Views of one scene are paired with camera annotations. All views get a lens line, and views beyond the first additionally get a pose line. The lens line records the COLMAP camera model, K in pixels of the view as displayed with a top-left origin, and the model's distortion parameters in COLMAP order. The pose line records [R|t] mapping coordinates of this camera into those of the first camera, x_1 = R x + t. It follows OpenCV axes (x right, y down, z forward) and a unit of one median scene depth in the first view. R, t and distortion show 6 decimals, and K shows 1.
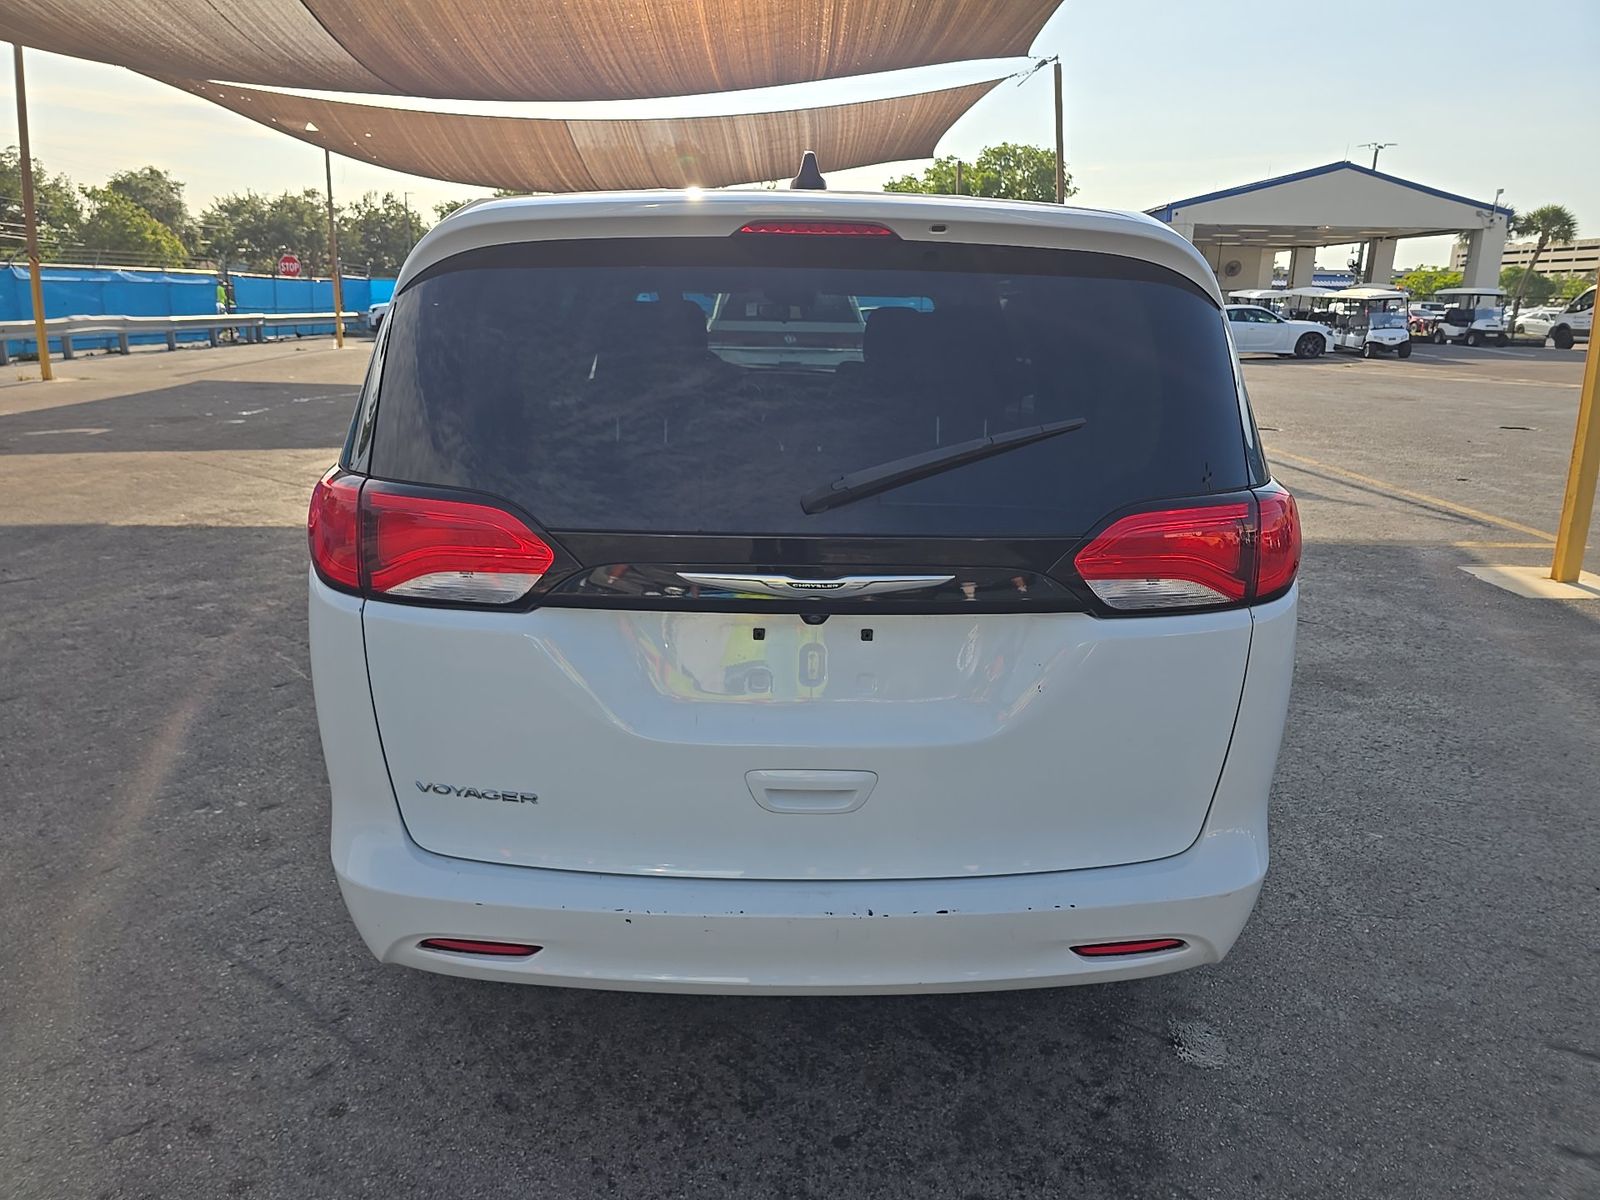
lens RADIAL K [[1065.2, 0, 793.4], [0, 1065.2, 606.5], [0, 0, 1]] dist [0.050626, -0.053113]
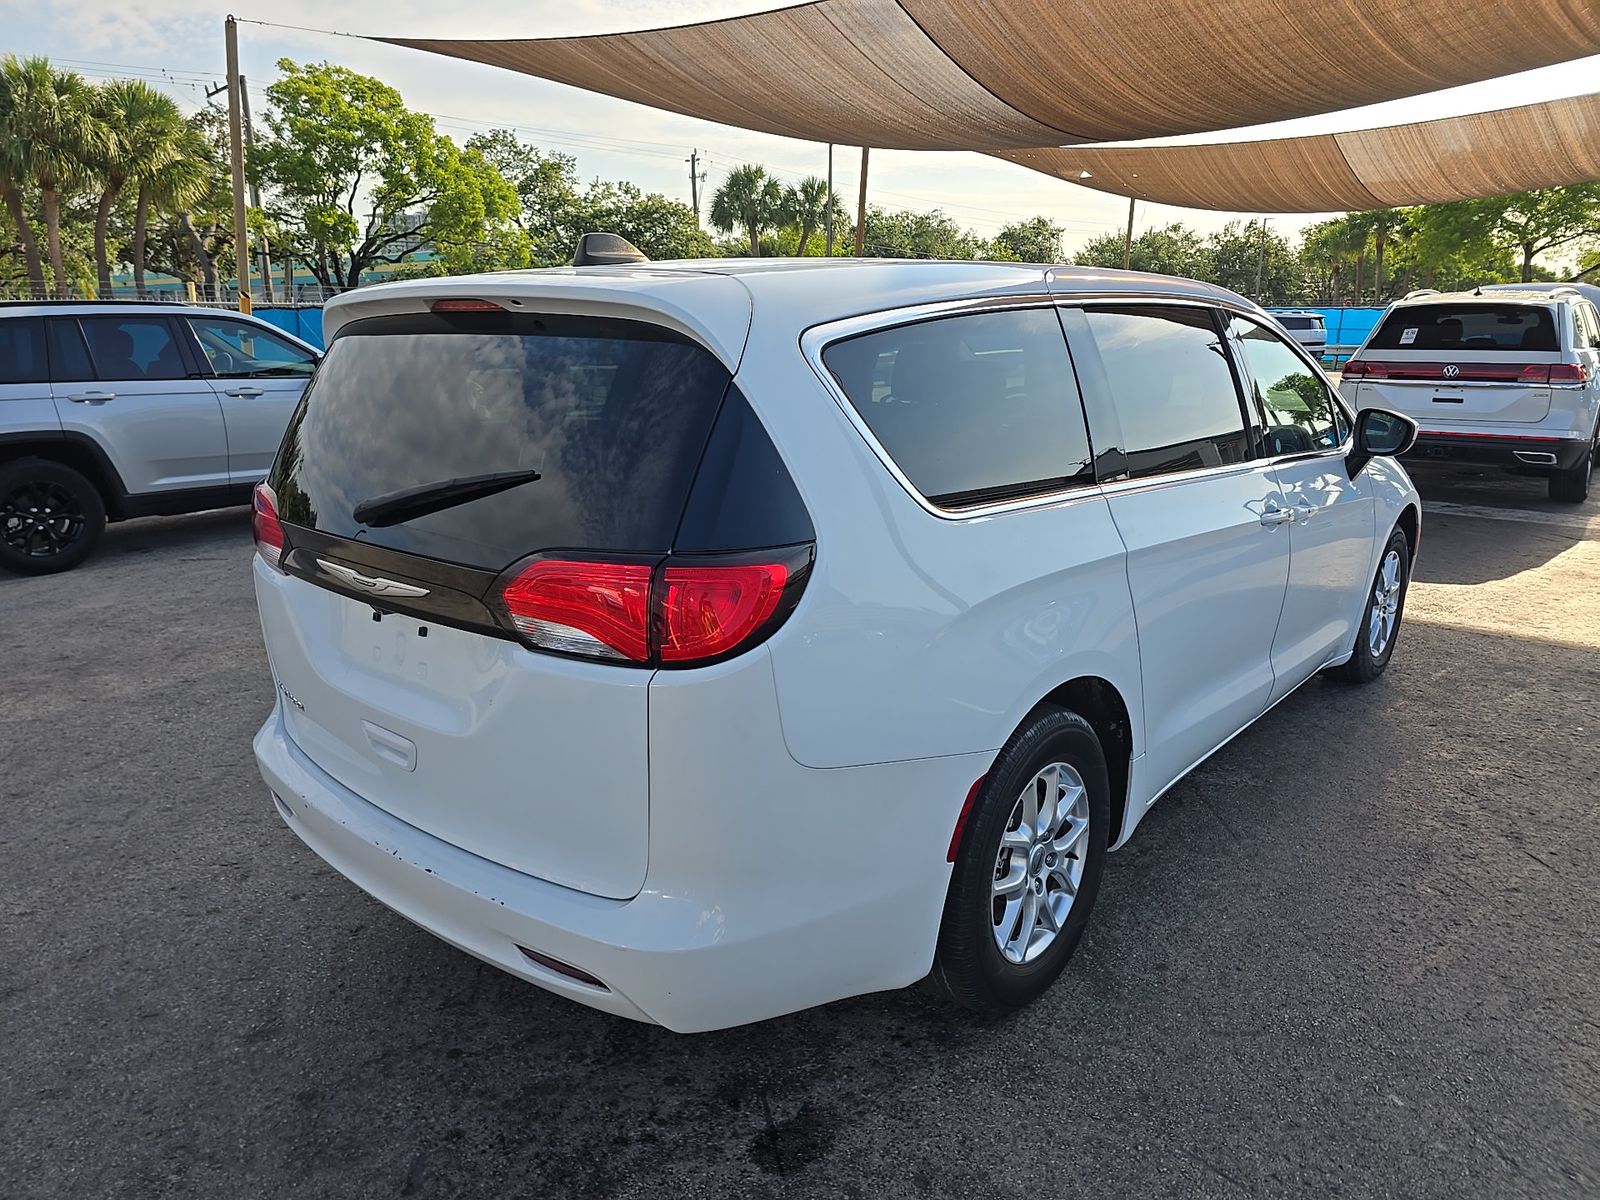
lens RADIAL K [[1065.2, 0, 793.4], [0, 1065.2, 606.5], [0, 0, 1]] dist [0.050626, -0.053113]
pose [[0.743645, 0.150124, -0.651502, 0.184584], [-0.165848, 0.985428, 0.037765, -0.018378], [0.647678, 0.079966, 0.757706, 0.052182]]
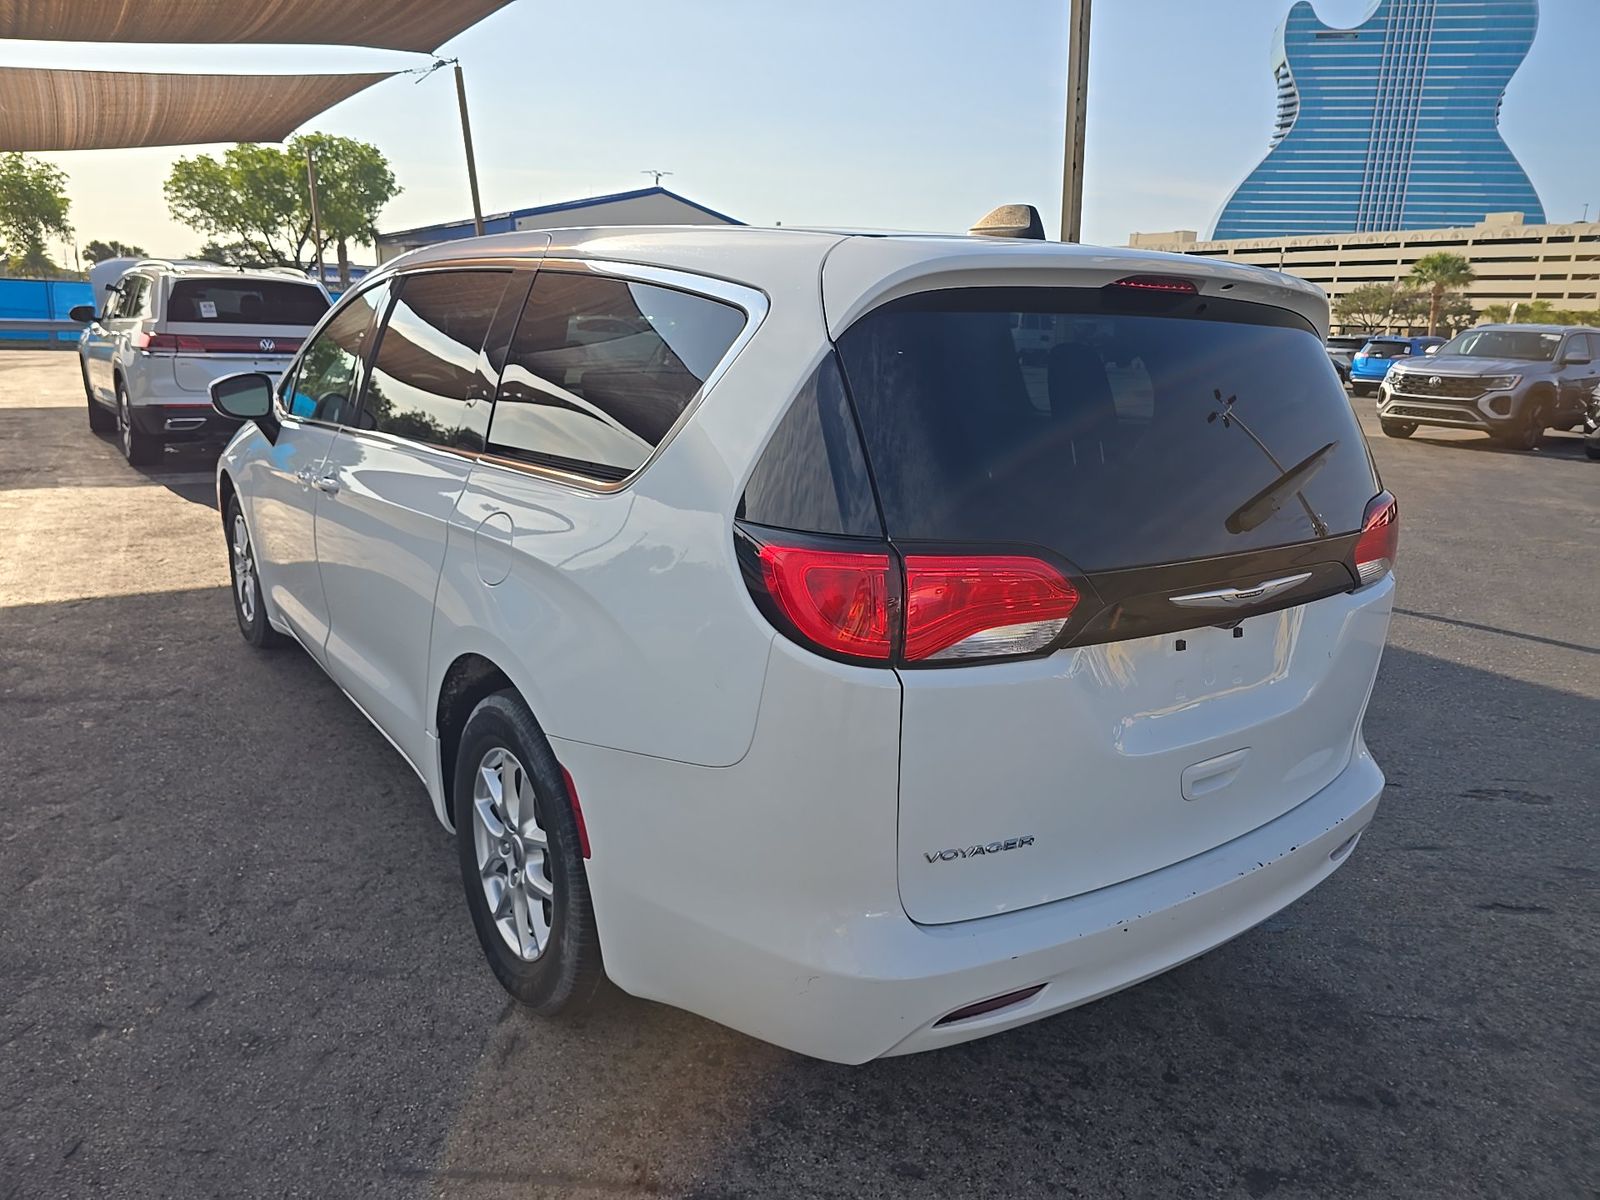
lens RADIAL K [[1065.2, 0, 793.4], [0, 1065.2, 606.5], [0, 0, 1]] dist [0.050626, -0.053113]
pose [[0.828045, -0.126674, 0.546164, -0.151600], [0.128051, 0.991124, 0.035736, -0.016555], [-0.545843, 0.040346, 0.836915, 0.042476]]
